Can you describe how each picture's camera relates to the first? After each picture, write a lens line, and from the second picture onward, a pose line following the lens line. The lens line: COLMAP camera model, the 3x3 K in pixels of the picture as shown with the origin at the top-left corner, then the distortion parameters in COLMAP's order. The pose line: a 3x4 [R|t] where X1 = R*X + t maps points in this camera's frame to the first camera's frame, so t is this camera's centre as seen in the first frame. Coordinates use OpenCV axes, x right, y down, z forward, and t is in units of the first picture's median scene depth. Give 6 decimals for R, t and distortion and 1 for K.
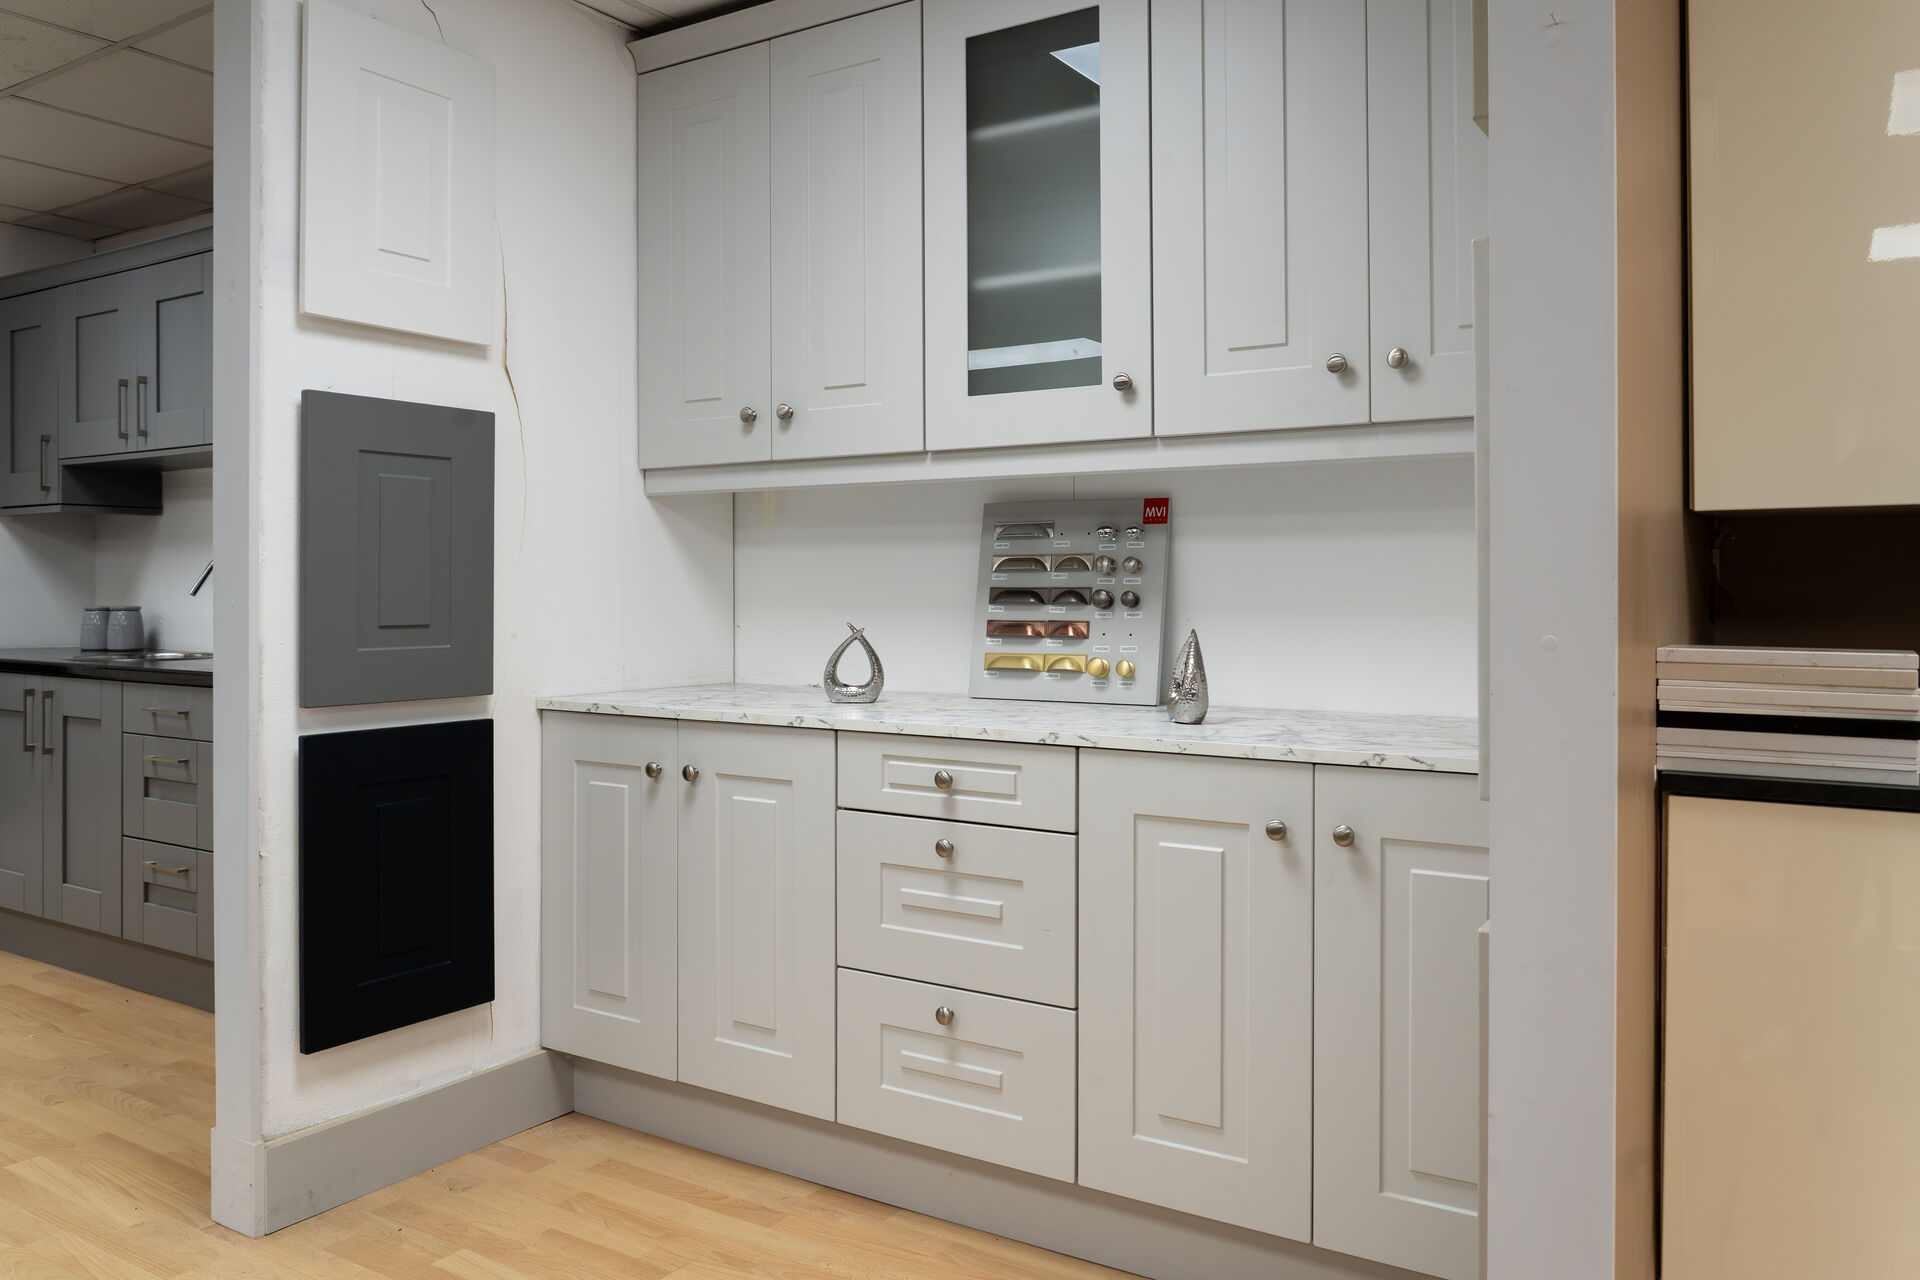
lens RADIAL K [[1358.1, 0, 1021.9], [0, 1358.1, 580.2], [0, 0, 1]] dist [-0.012048, 0.000254]
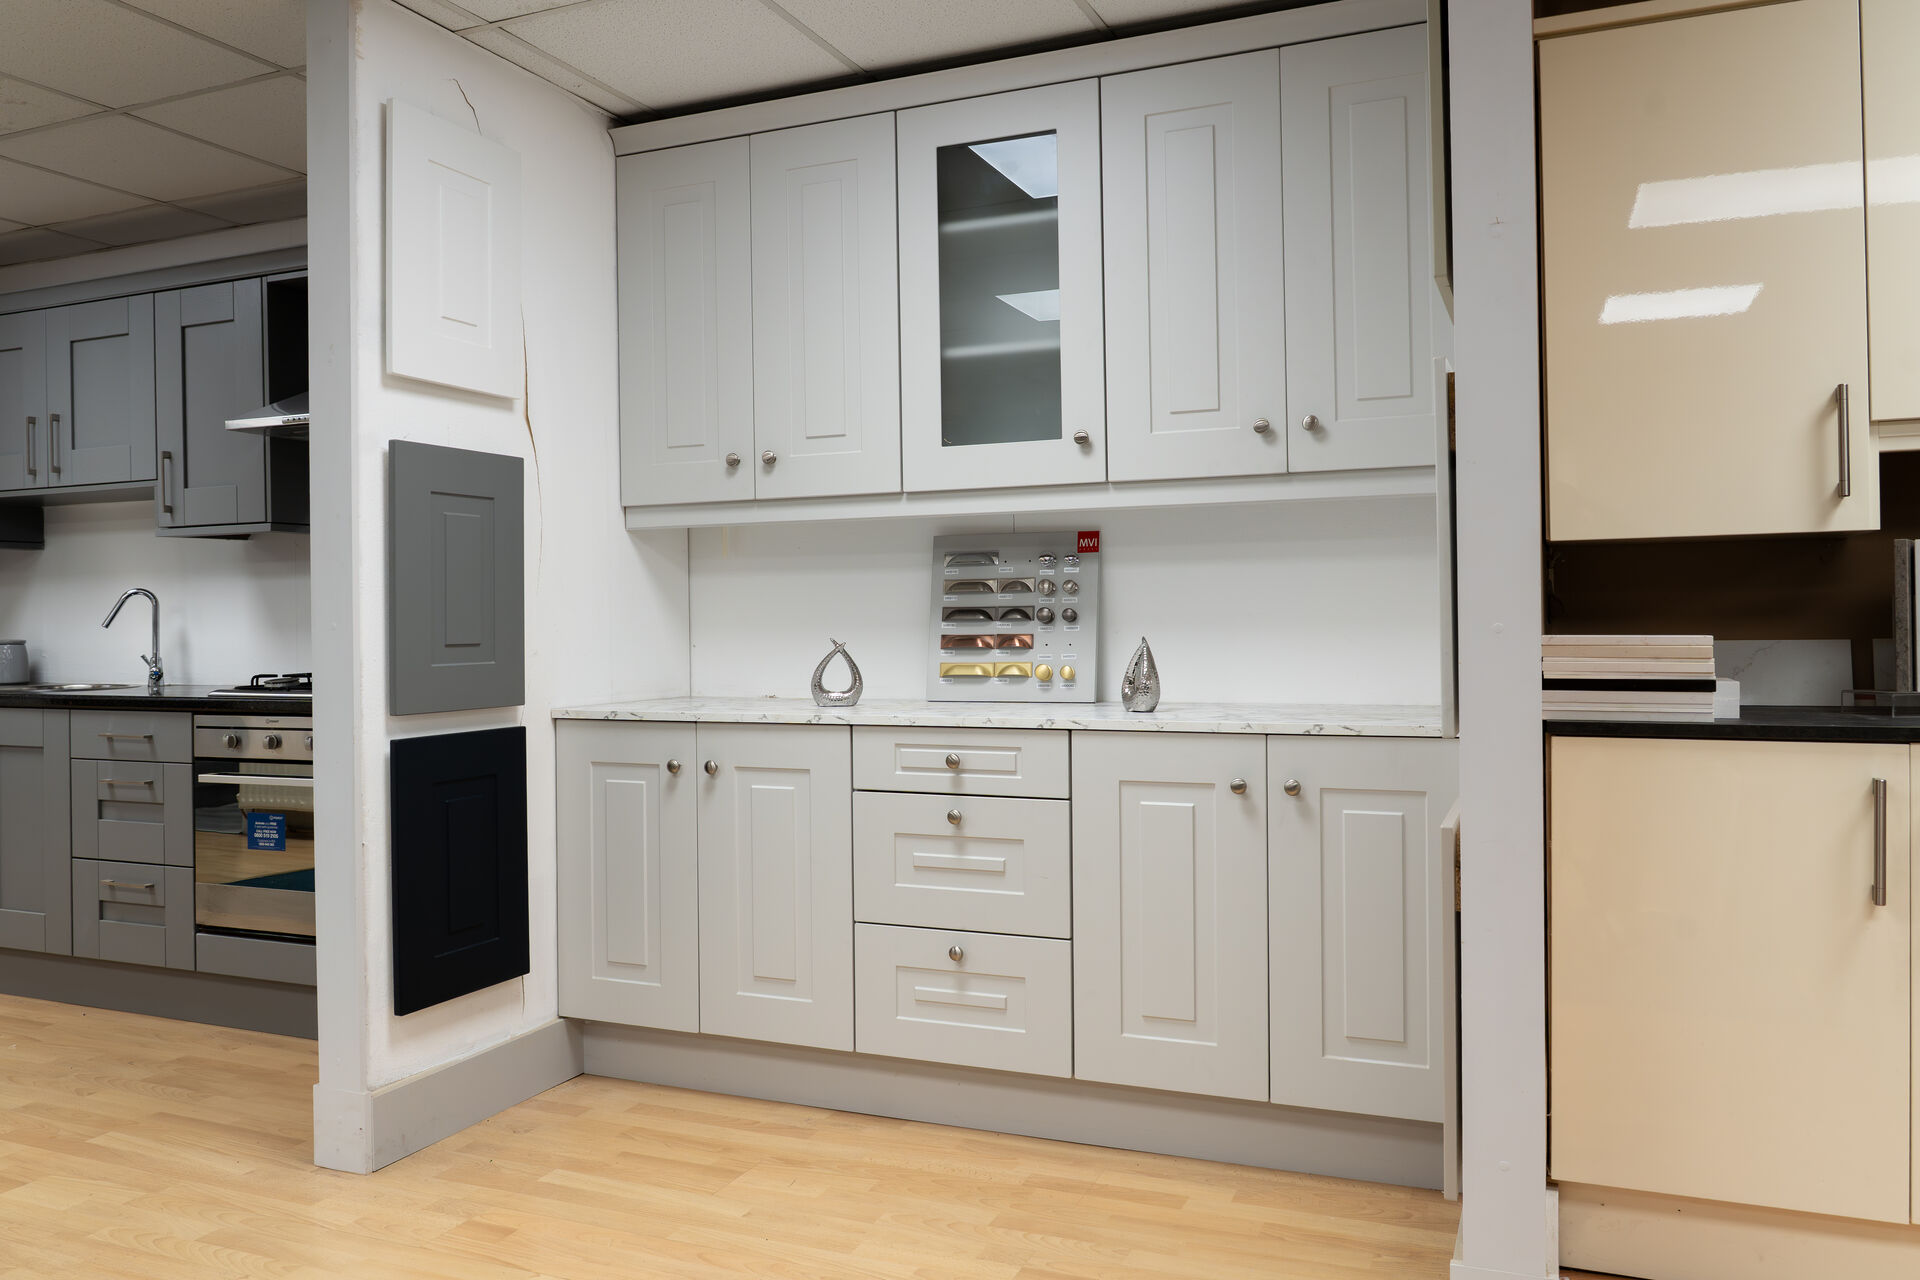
lens RADIAL K [[1388.8, 0, 950.5], [0, 1388.8, 610.1], [0, 0, 1]] dist [-0.013395, -0.004816]
pose [[0.990227, -0.010909, 0.139034, -0.195335], [0.011060, 0.999939, -0.000308, 0.008785], [-0.139023, 0.001842, 0.990287, -0.204201]]
